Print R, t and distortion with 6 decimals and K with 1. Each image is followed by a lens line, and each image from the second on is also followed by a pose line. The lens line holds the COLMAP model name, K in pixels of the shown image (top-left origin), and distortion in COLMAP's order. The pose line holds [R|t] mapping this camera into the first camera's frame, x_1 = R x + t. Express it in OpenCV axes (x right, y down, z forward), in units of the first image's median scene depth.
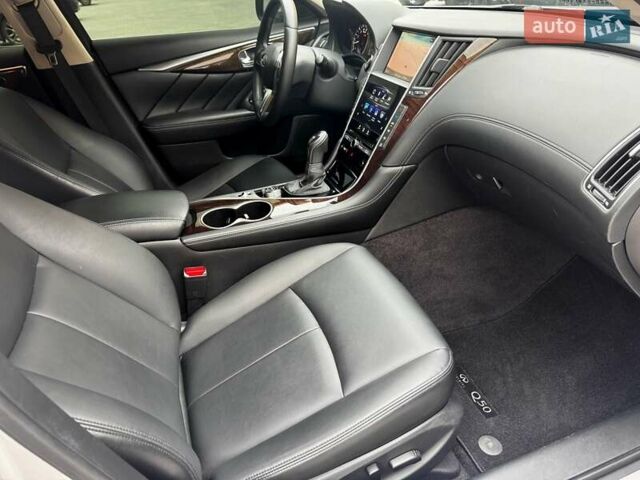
lens RADIAL K [[447.5, 0, 311.4], [0, 447.5, 241.1], [0, 0, 1]] dist [0.090391, -0.185707]
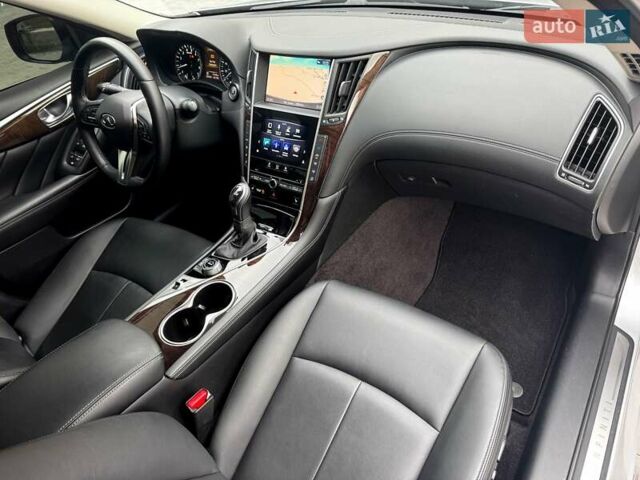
lens RADIAL K [[447.5, 0, 311.4], [0, 447.5, 241.1], [0, 0, 1]] dist [0.090391, -0.185707]
pose [[0.804622, -0.414671, 0.425007, -0.317098], [0.380199, 0.909580, 0.167669, -0.257037], [-0.456106, 0.026677, 0.889526, 0.142549]]
